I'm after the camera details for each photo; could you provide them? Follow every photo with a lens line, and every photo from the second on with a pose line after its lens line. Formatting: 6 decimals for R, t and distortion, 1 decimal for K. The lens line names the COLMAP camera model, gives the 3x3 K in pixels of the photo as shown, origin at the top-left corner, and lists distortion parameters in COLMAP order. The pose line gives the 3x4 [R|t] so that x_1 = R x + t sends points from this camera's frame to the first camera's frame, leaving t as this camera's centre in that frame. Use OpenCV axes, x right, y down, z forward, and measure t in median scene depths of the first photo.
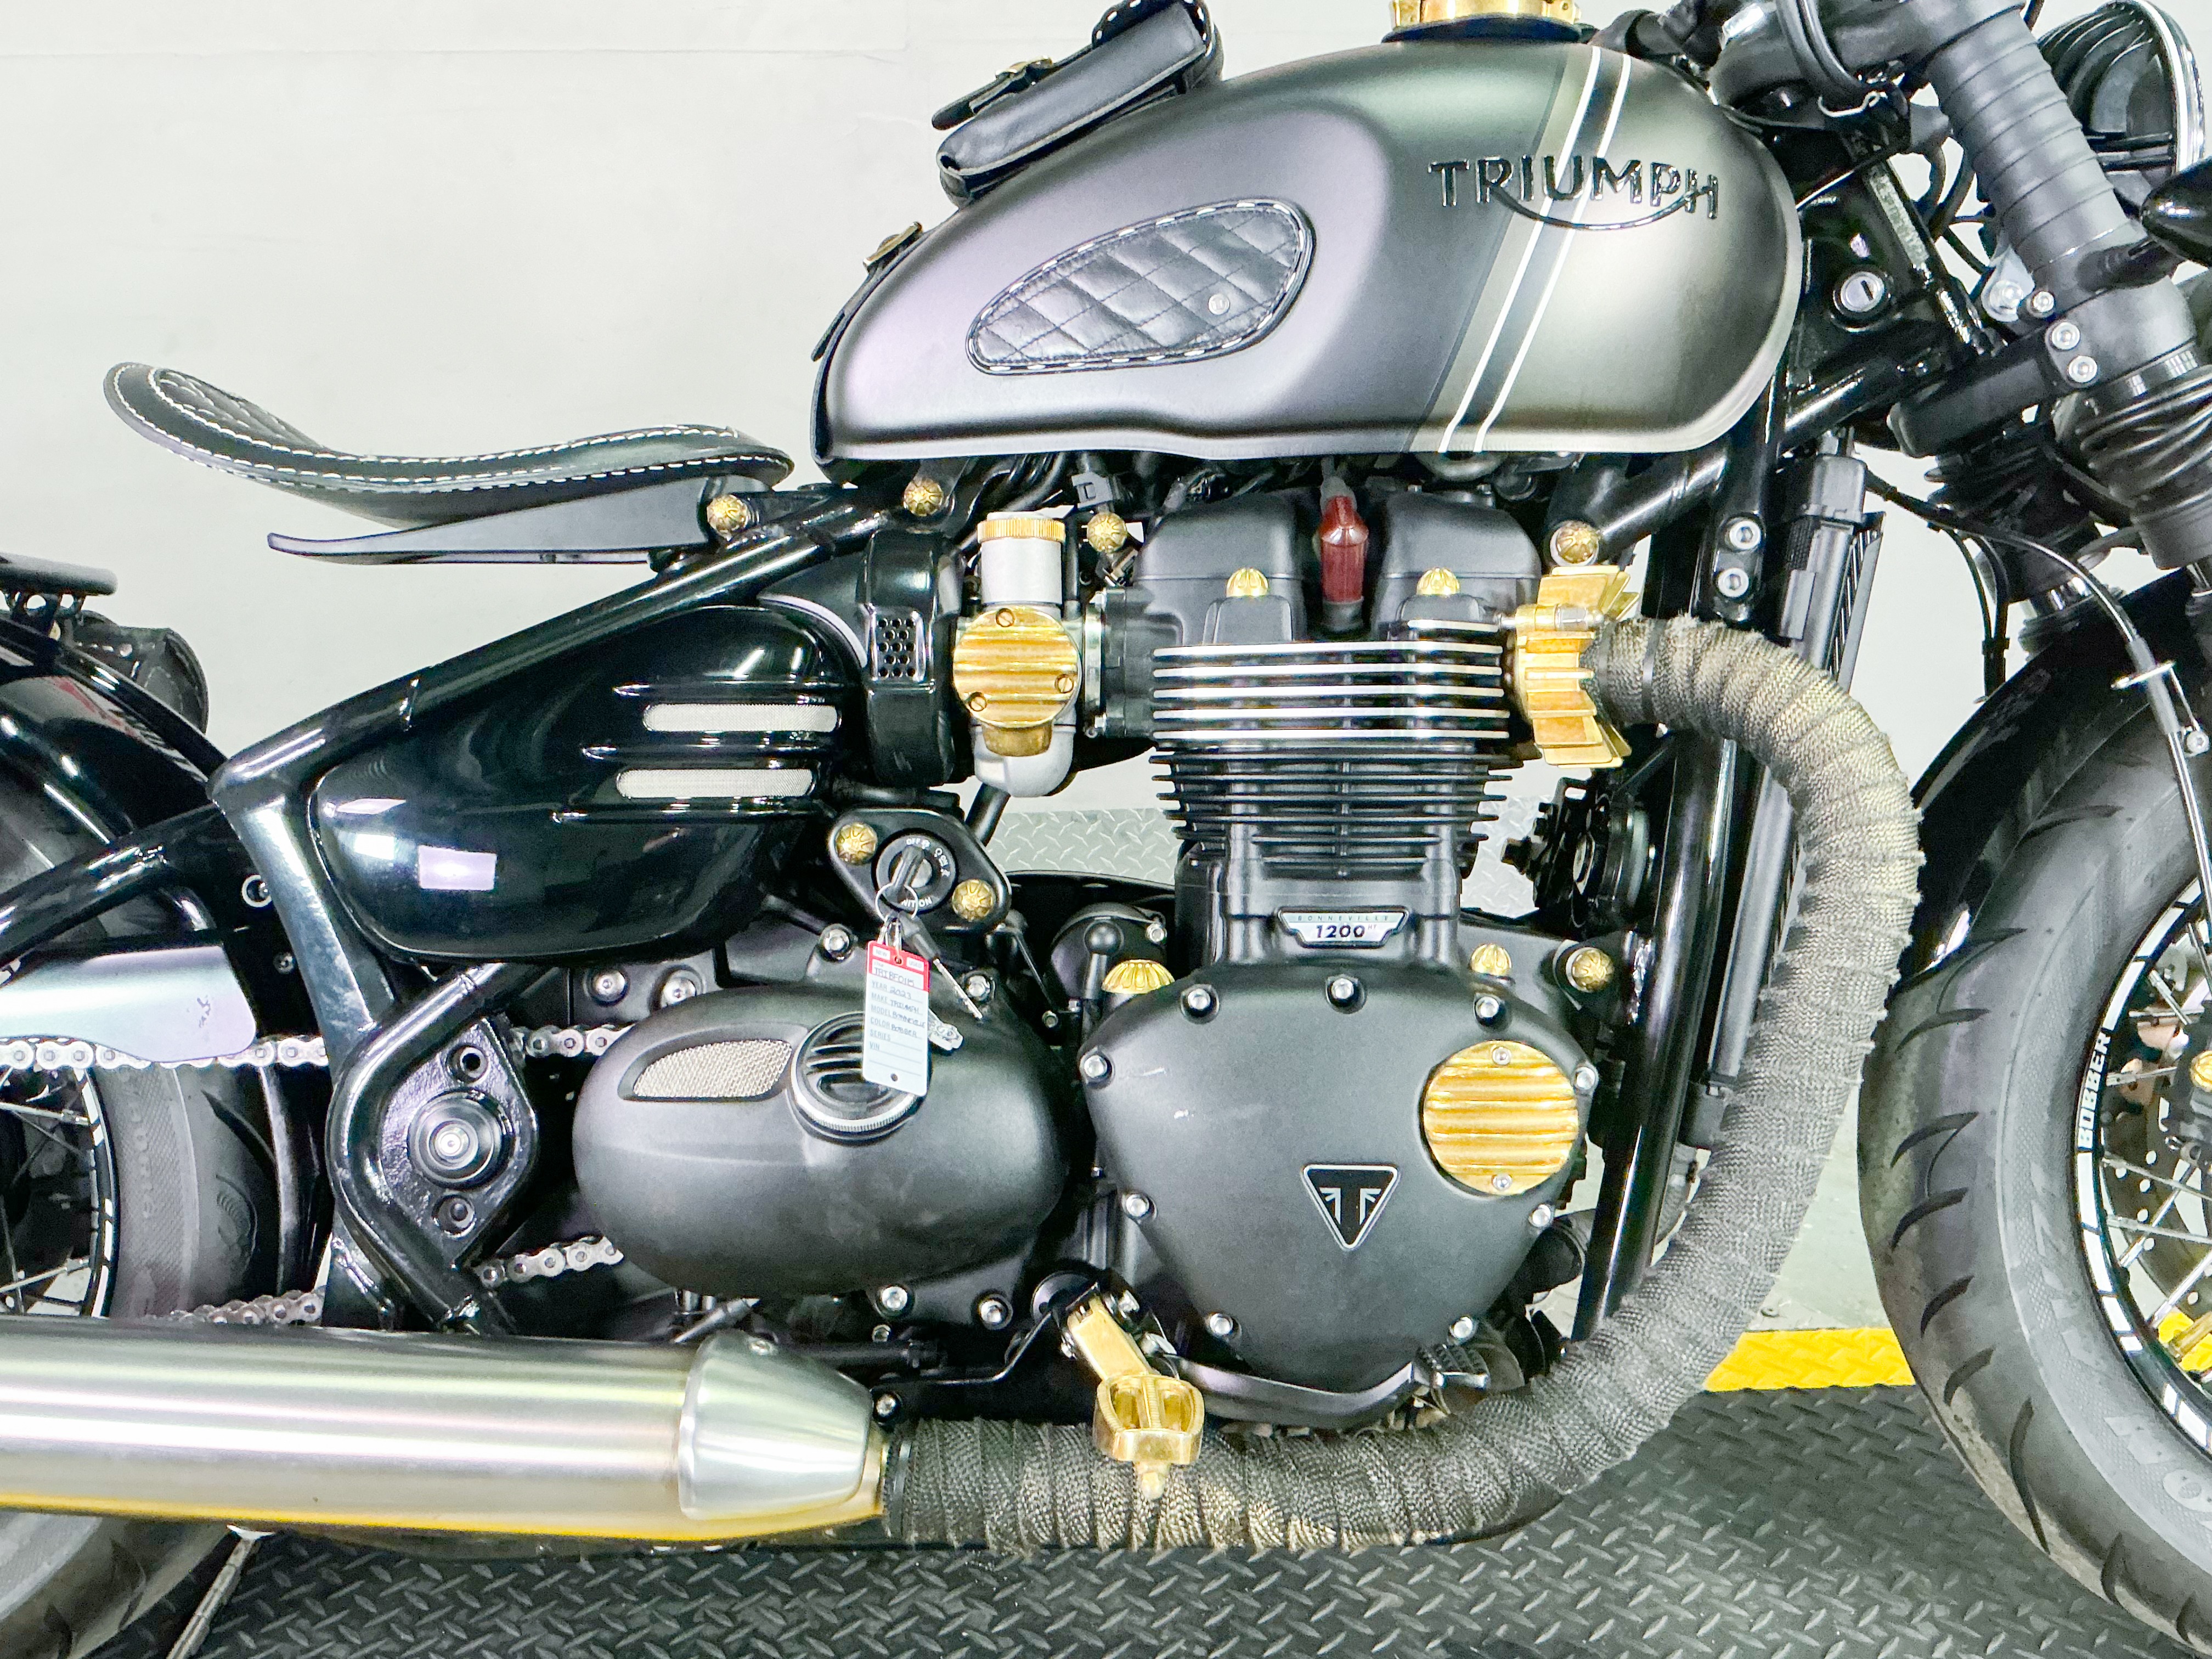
lens RADIAL K [[1934.3, 0, 1106.0], [0, 1934.3, 829.5], [0, 0, 1]] dist [0.129660, -0.245284]
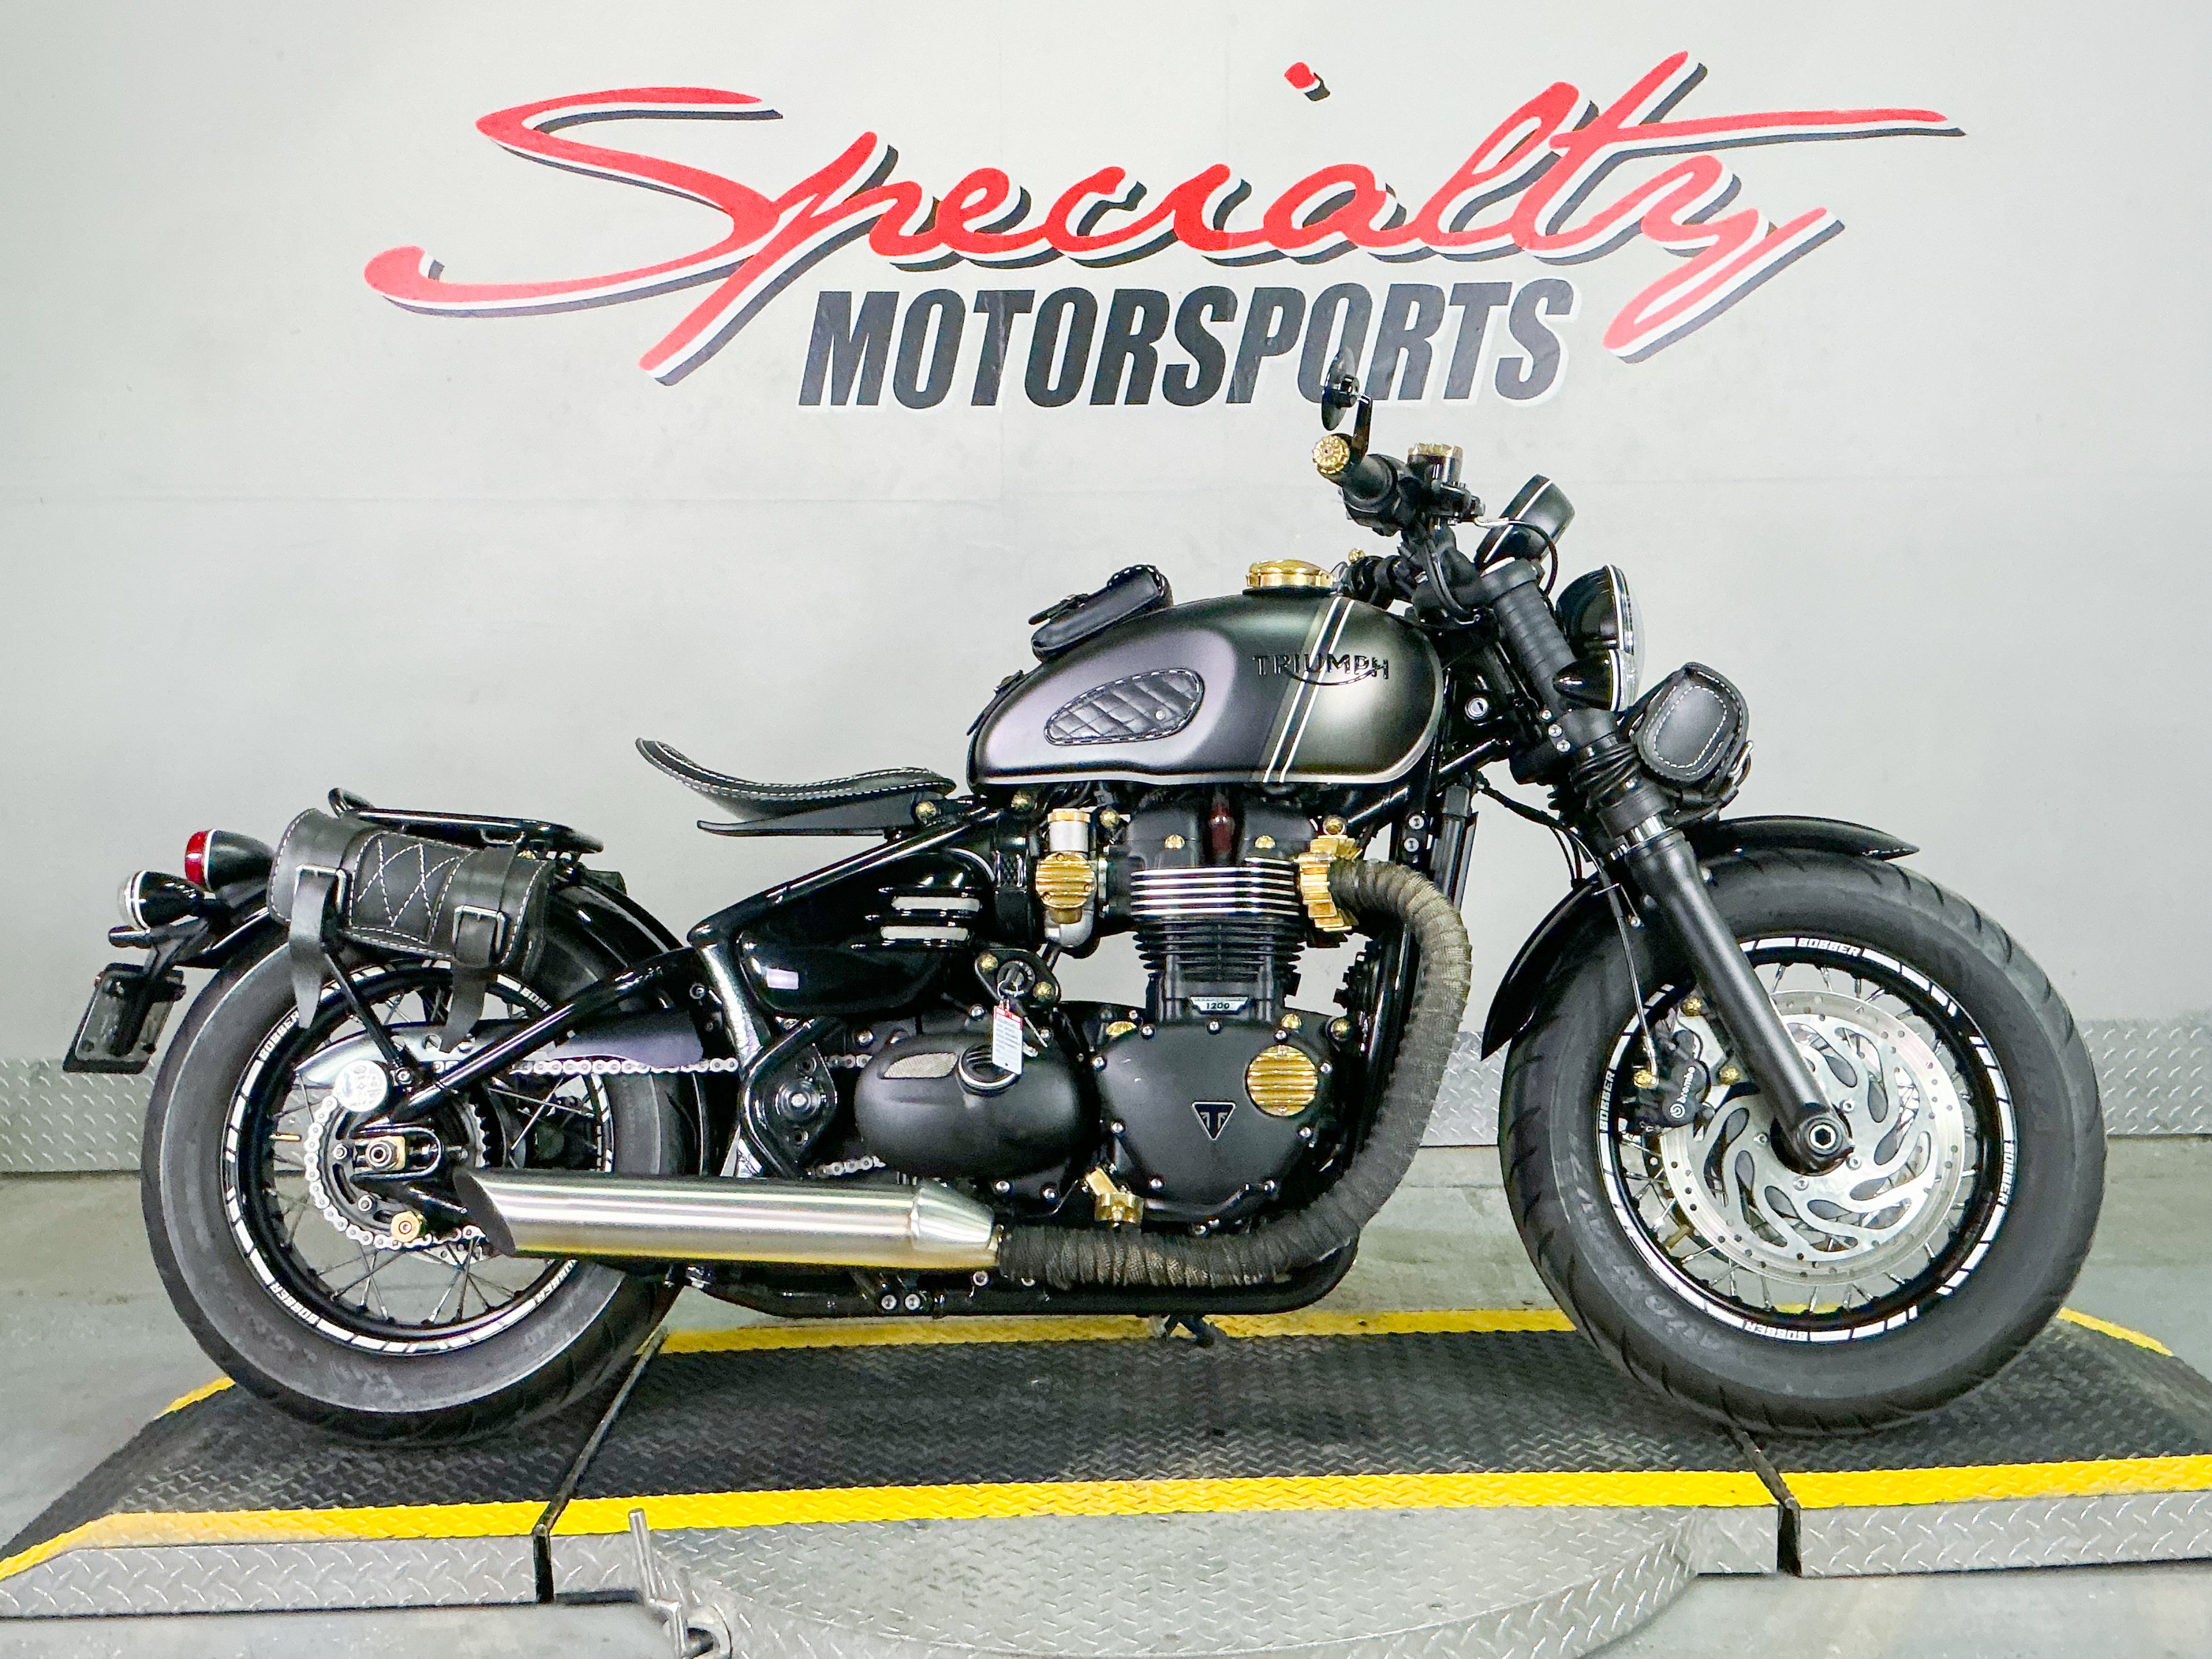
lens RADIAL K [[2271.6, 0, 1106.0], [0, 2271.6, 829.5], [0, 0, 1]] dist [0.160277, -0.337703]
pose [[0.999270, 0.003364, -0.038058, 0.090400], [-0.009346, 0.987375, -0.158123, 0.247891], [0.037046, 0.158363, 0.986686, -1.425969]]
